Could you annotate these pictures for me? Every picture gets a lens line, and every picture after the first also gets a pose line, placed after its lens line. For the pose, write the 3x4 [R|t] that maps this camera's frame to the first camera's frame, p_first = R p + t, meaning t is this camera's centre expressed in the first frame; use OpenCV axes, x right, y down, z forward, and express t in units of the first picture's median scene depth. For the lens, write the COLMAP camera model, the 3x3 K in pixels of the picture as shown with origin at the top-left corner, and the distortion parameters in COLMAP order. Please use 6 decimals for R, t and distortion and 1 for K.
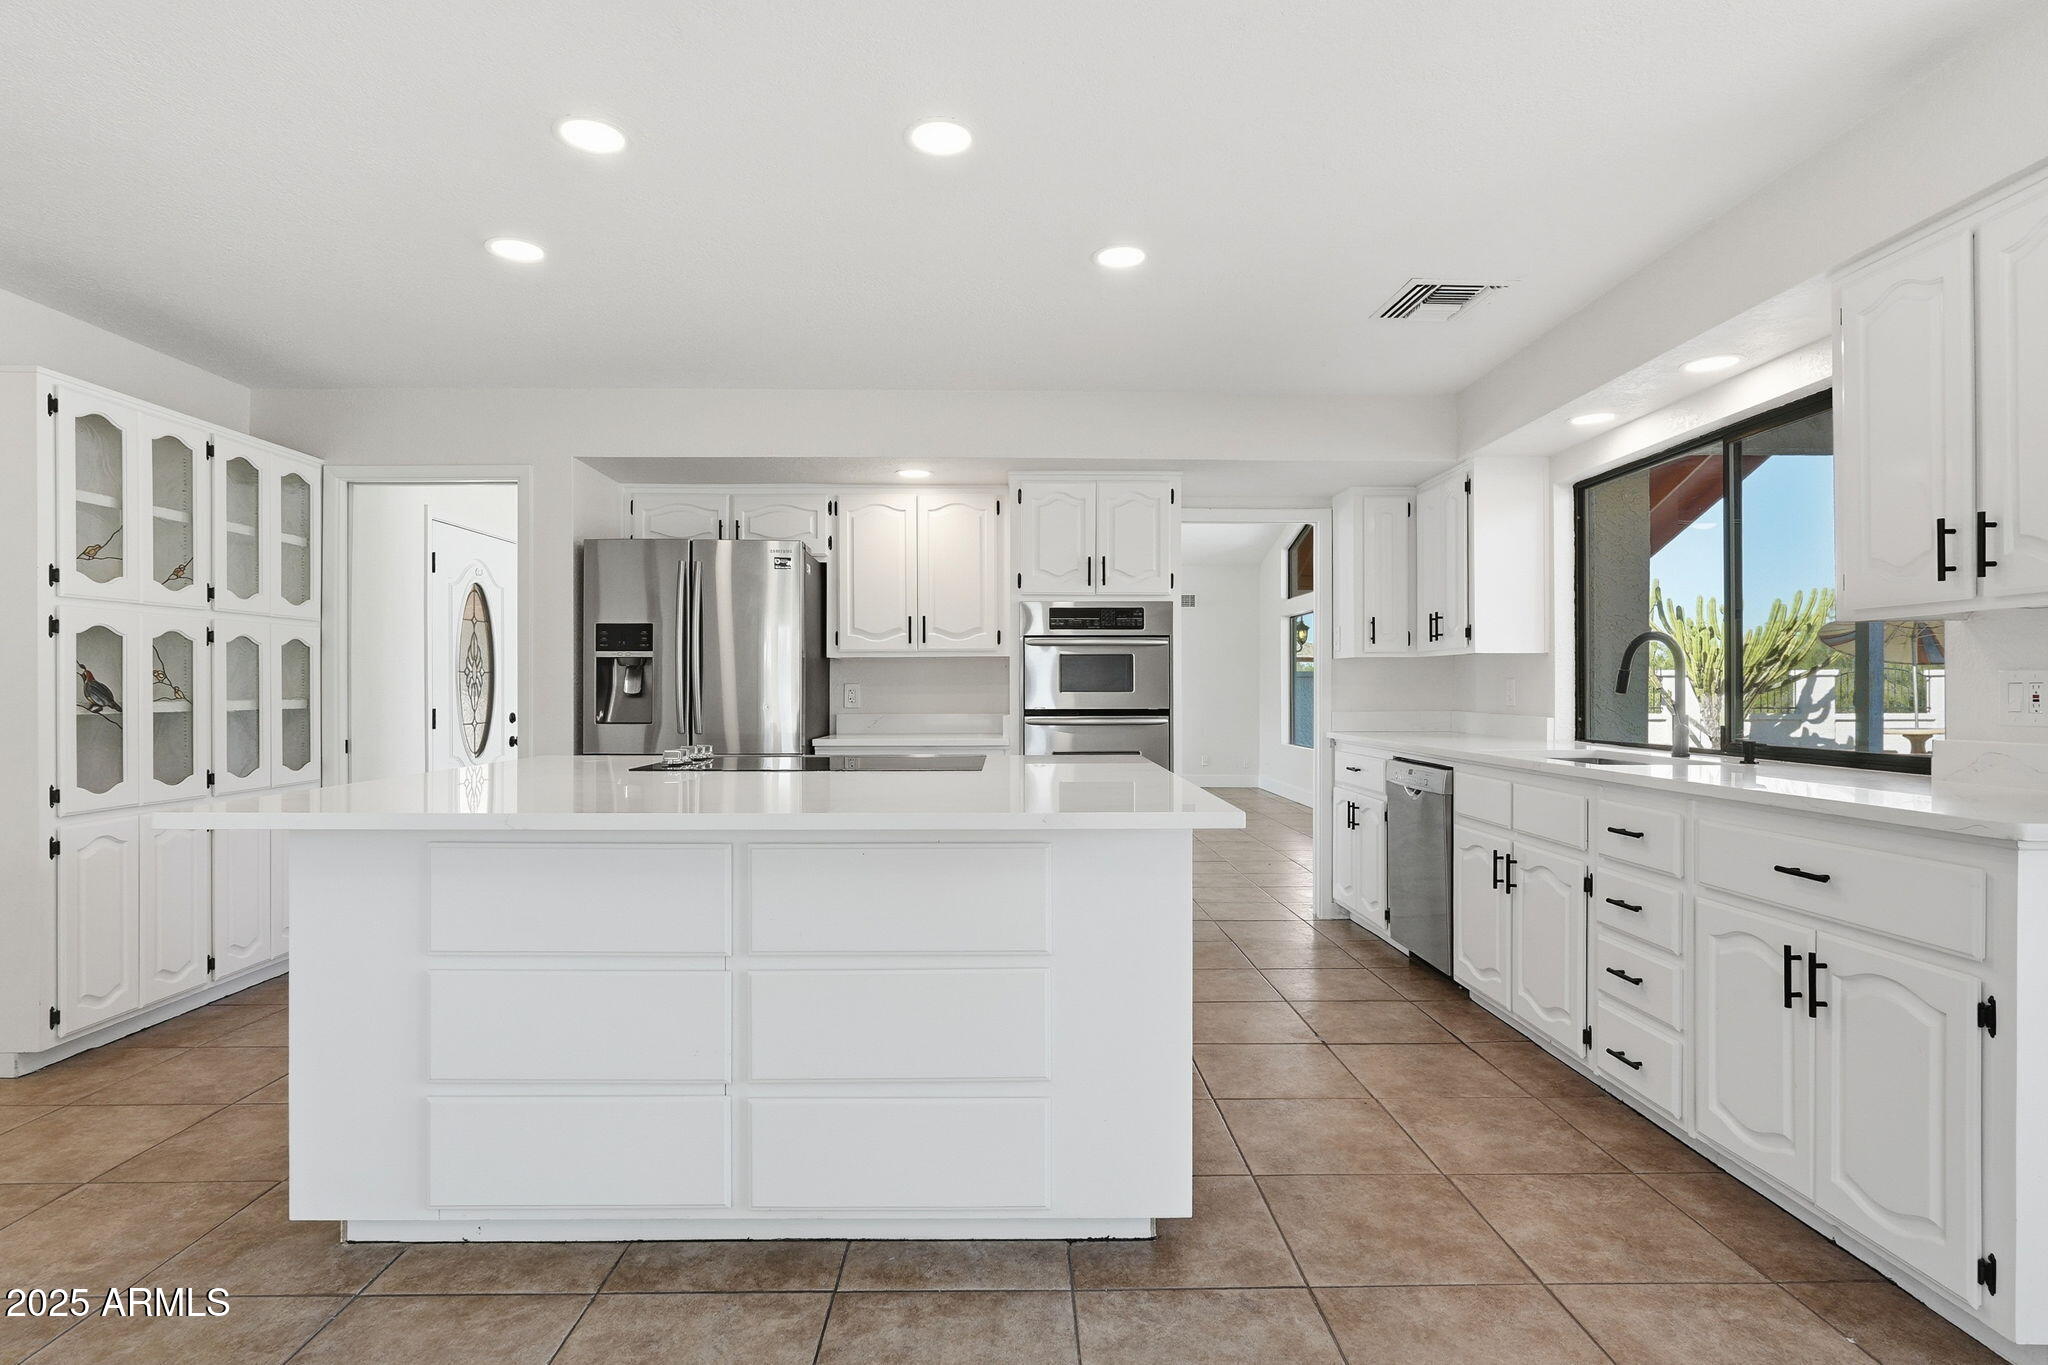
lens RADIAL K [[1035.4, 0, 1013.3], [0, 1035.4, 690.0], [0, 0, 1]] dist [-0.002721, 0.000008]
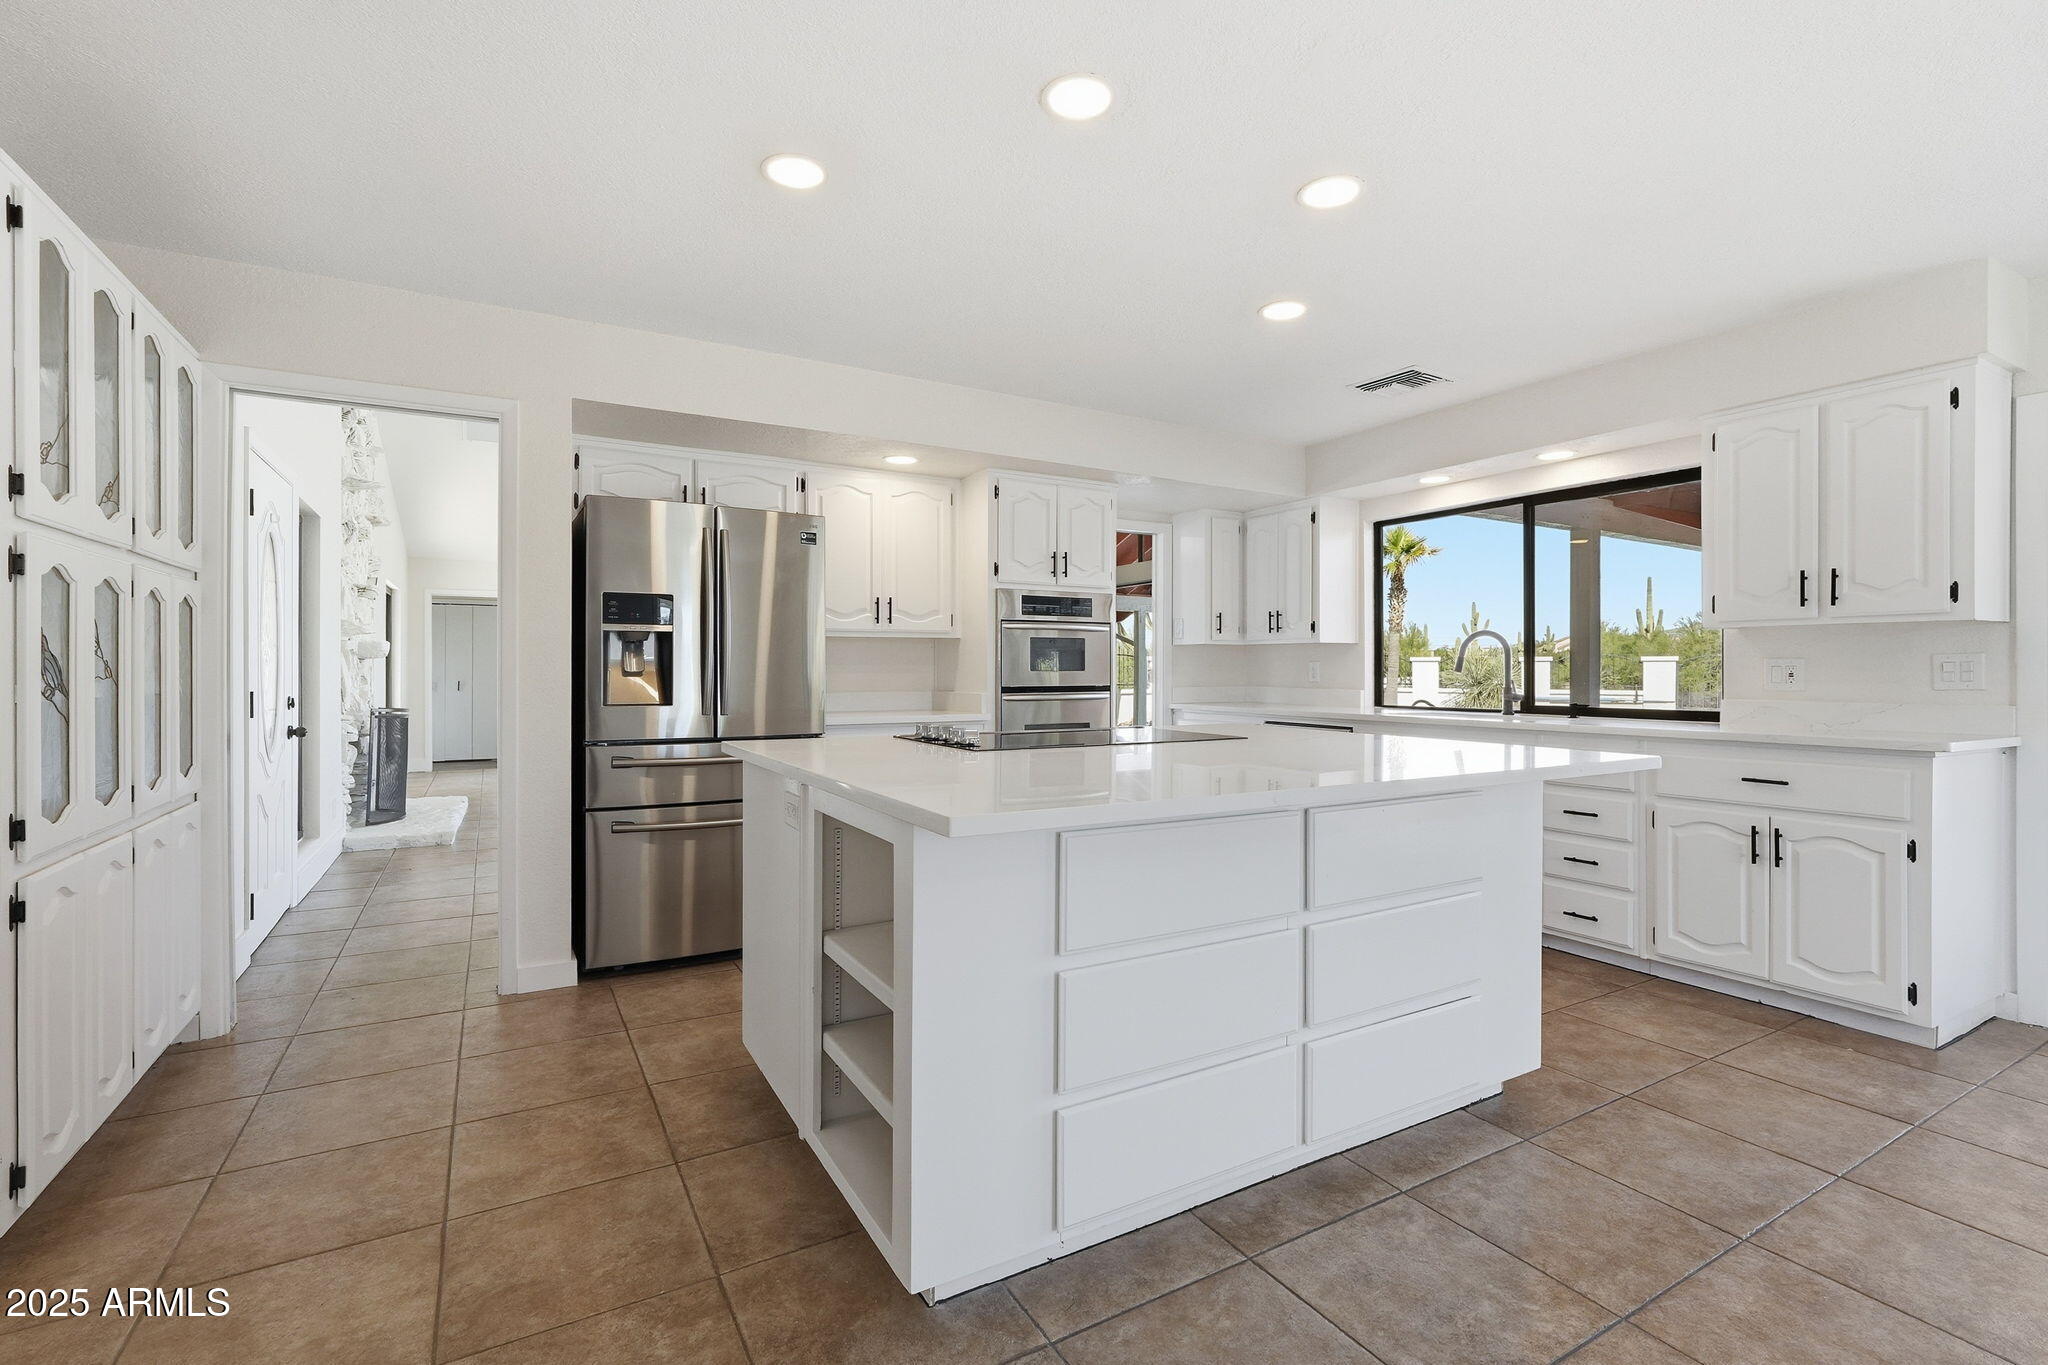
lens RADIAL K [[924.0, 0, 1014.4], [0, 924.0, 672.8], [0, 0, 1]] dist [-0.003169, 0.000033]
pose [[0.872478, 0.000579, 0.488653, -0.496402], [-0.001682, 0.999997, 0.001819, 0.002233], [-0.488651, -0.002409, 0.872476, 0.151281]]
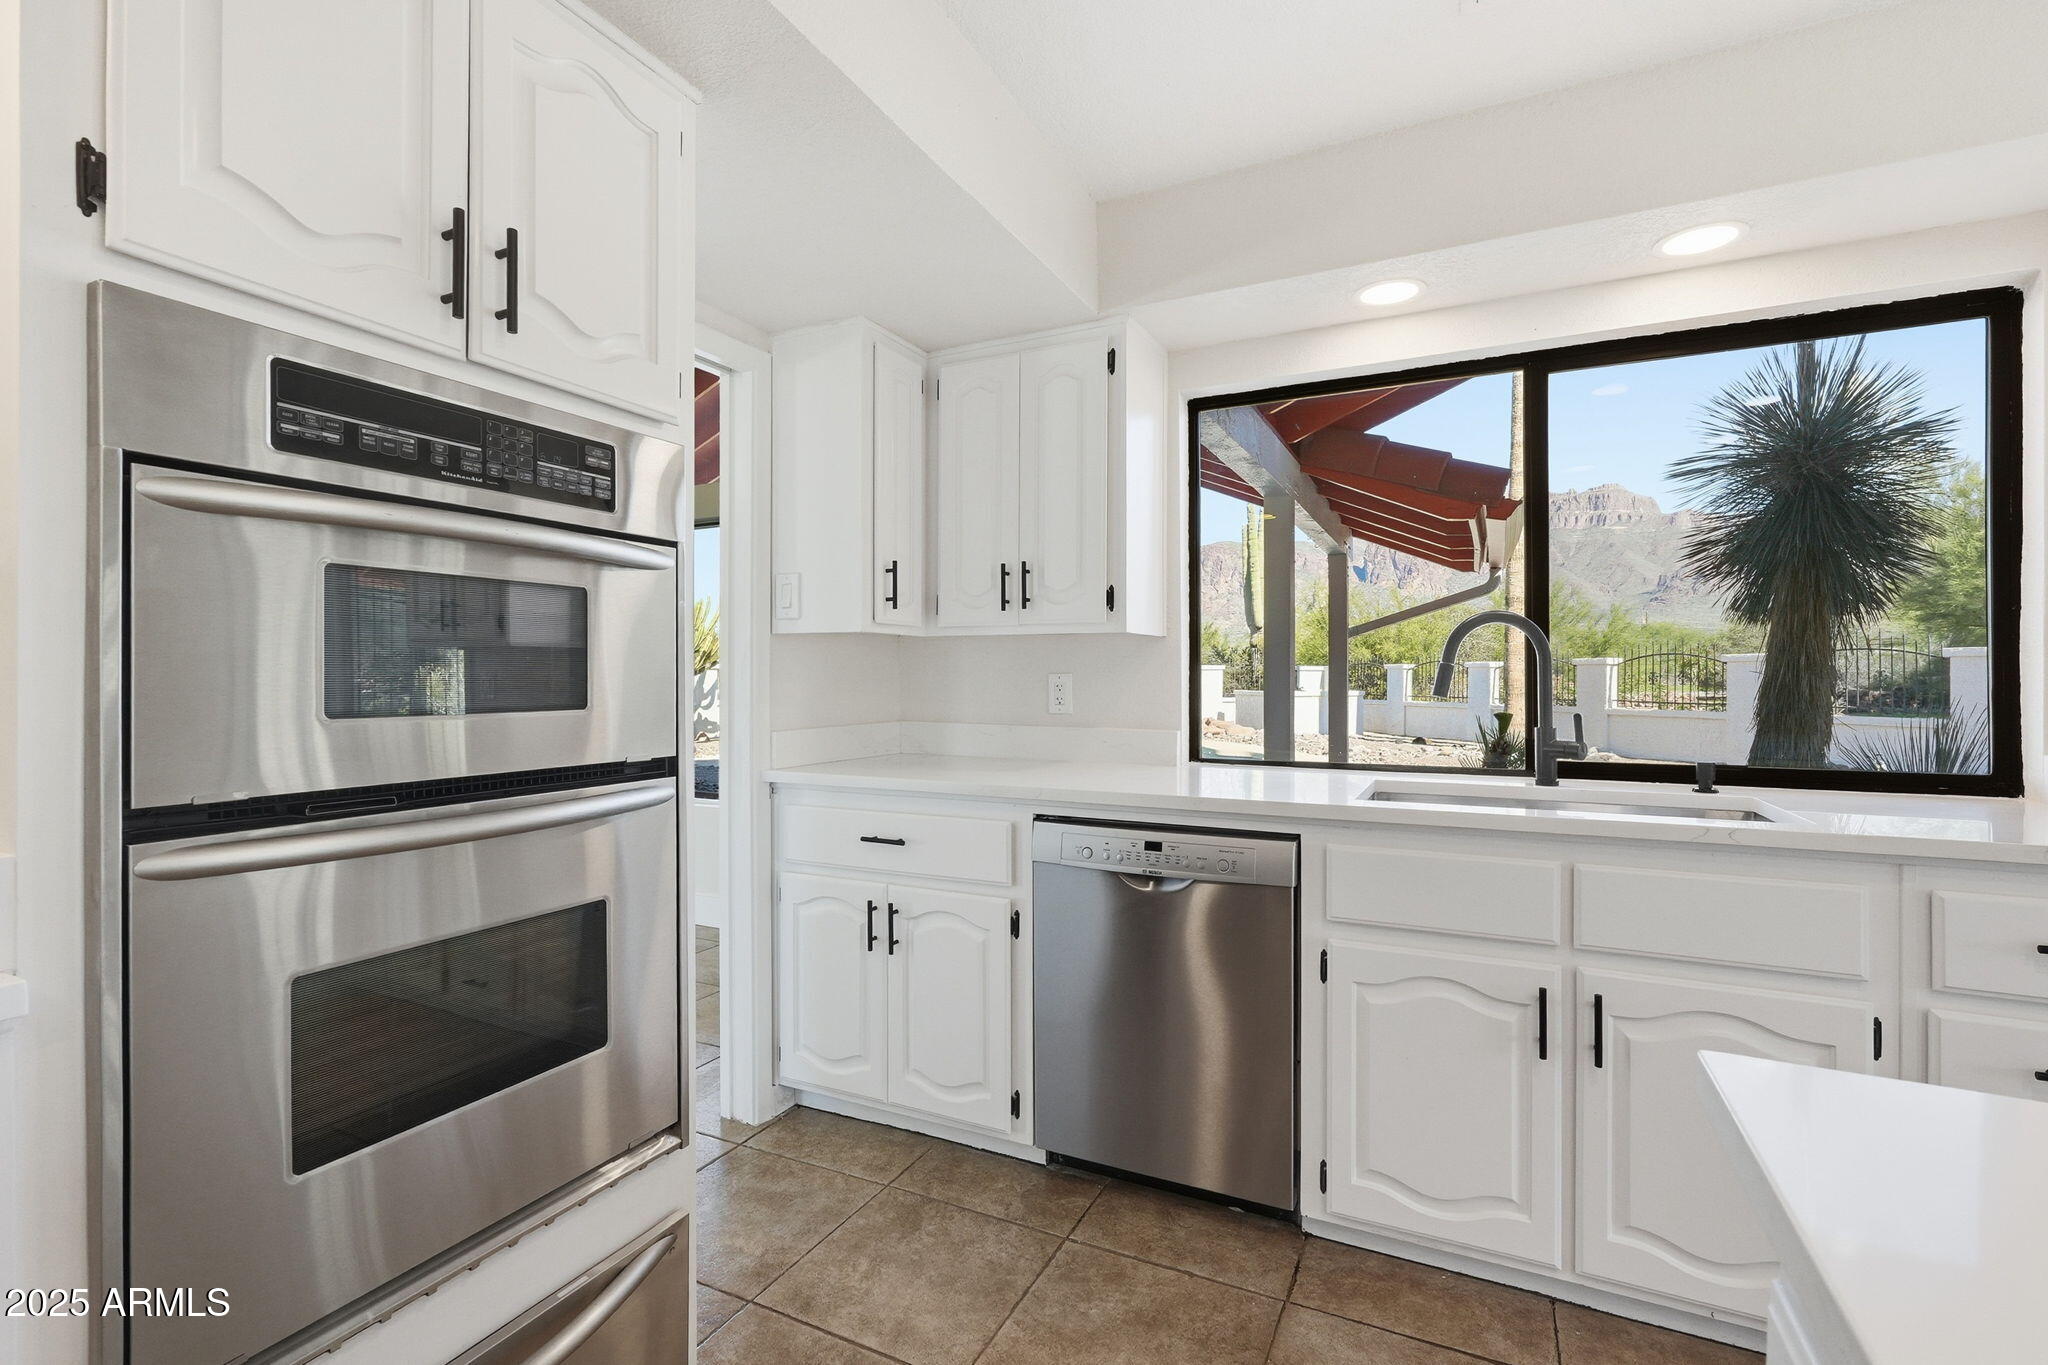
lens RADIAL K [[930.8, 0, 1017.7], [0, 930.8, 676.2], [0, 0, 1]] dist [-0.014978, 0.000517]
pose [[0.452952, 0.003174, 0.891529, -0.079786], [0.000022, 0.999994, -0.003571, -0.007820], [-0.891535, 0.001637, 0.452949, 0.825188]]
